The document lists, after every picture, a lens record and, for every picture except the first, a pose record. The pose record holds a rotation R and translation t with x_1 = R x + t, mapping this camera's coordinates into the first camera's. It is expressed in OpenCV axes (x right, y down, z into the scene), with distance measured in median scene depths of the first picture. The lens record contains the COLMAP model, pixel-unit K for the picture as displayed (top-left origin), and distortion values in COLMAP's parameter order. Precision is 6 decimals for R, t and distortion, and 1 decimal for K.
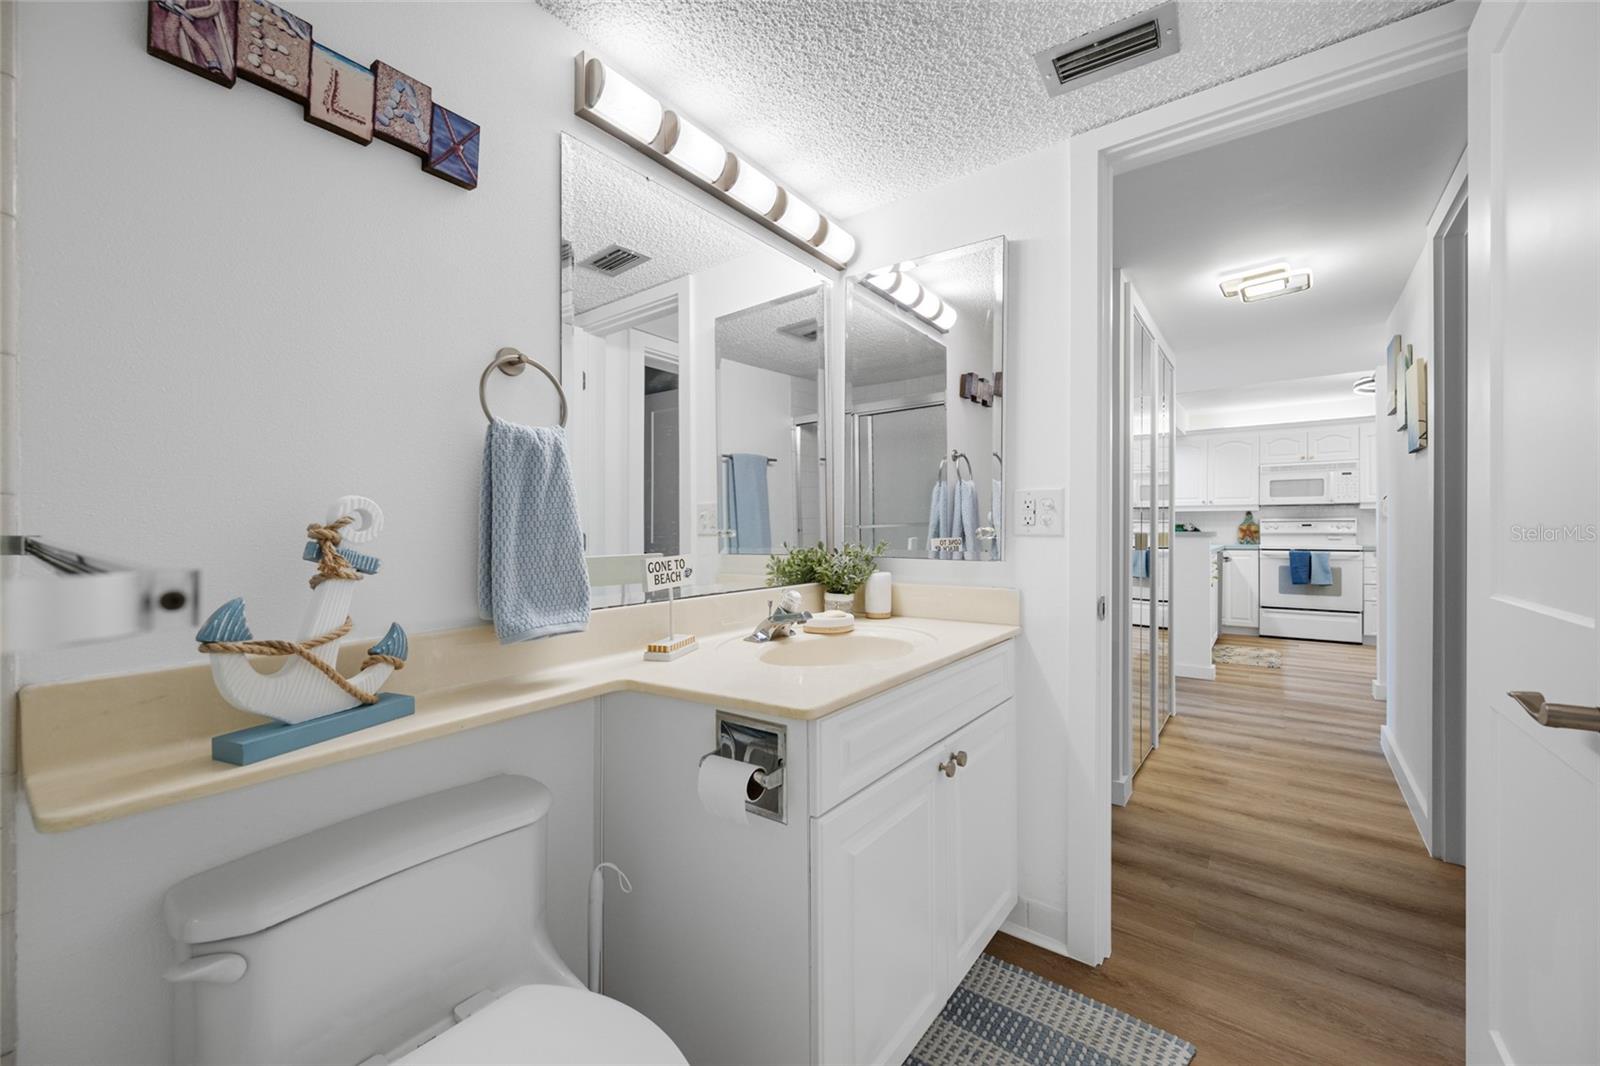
lens RADIAL K [[631.1, 0, 799.9], [0, 631.1, 526.9], [0, 0, 1]] dist [0.000118, 0.000020]
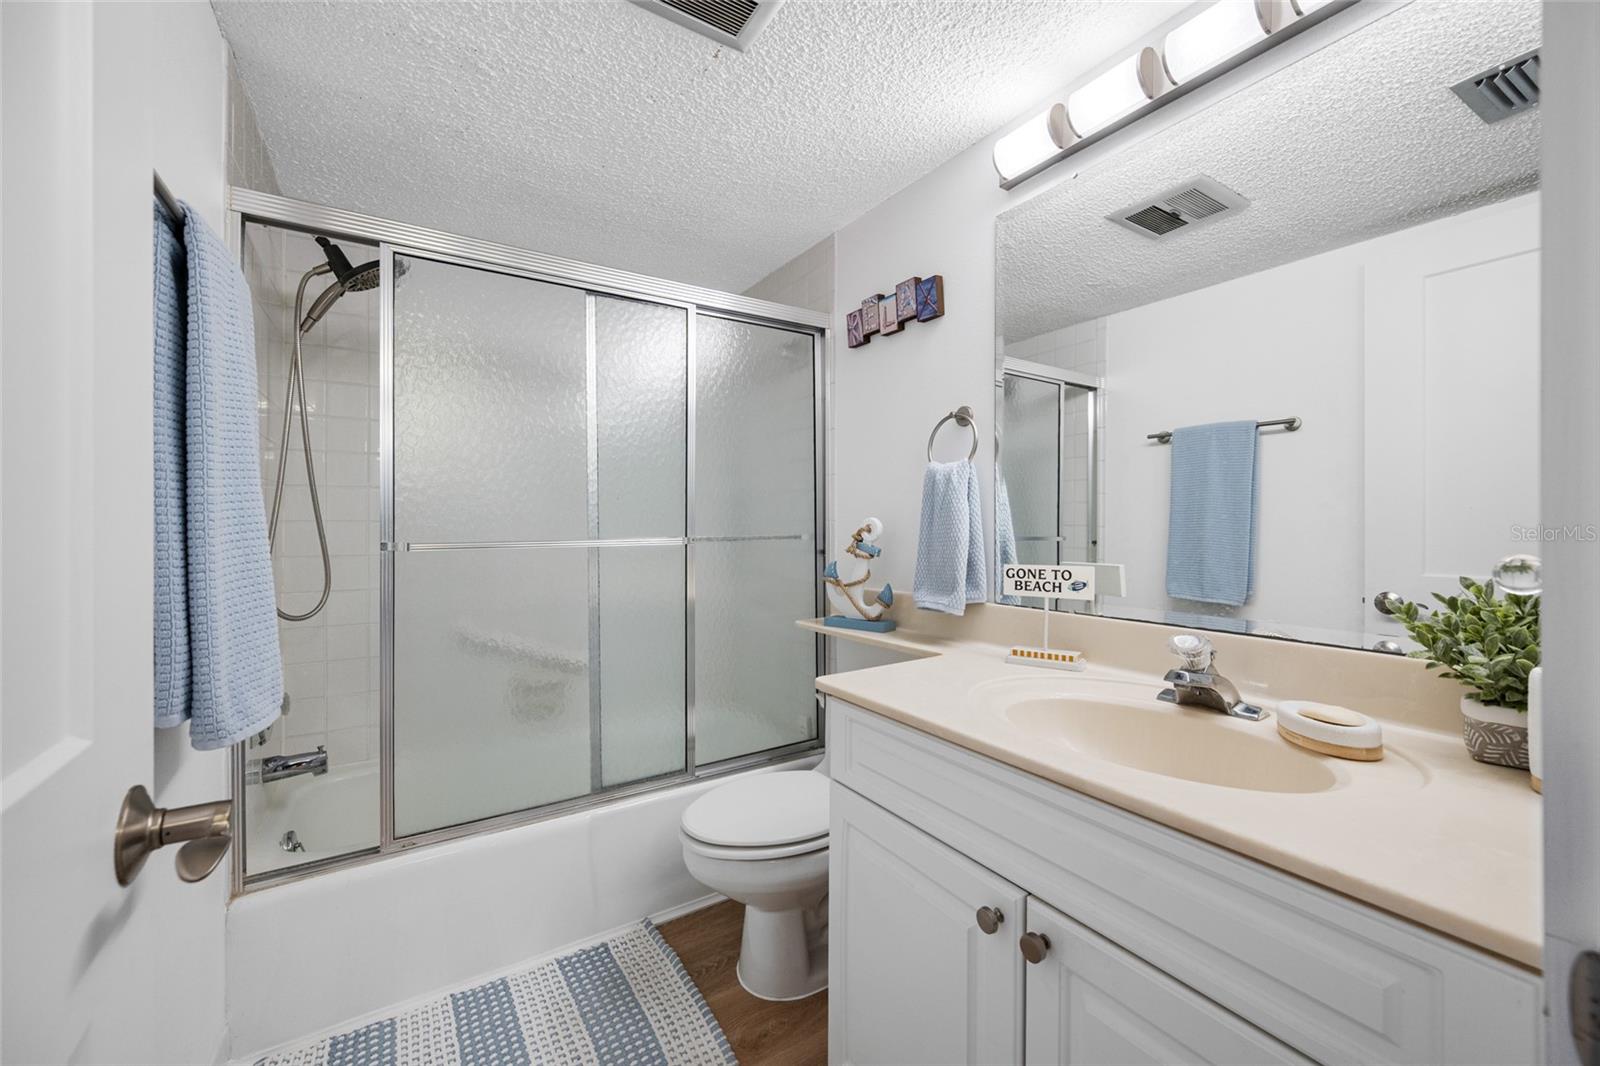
lens RADIAL K [[628.3, 0, 812.2], [0, 628.3, 535.2], [0, 0, 1]] dist [0.000683, 0.000215]
pose [[-0.334950, 0.021206, -0.941997, 0.892775], [0.007253, 0.999775, 0.019927, -0.024688], [0.942208, -0.000158, -0.335028, 1.038233]]
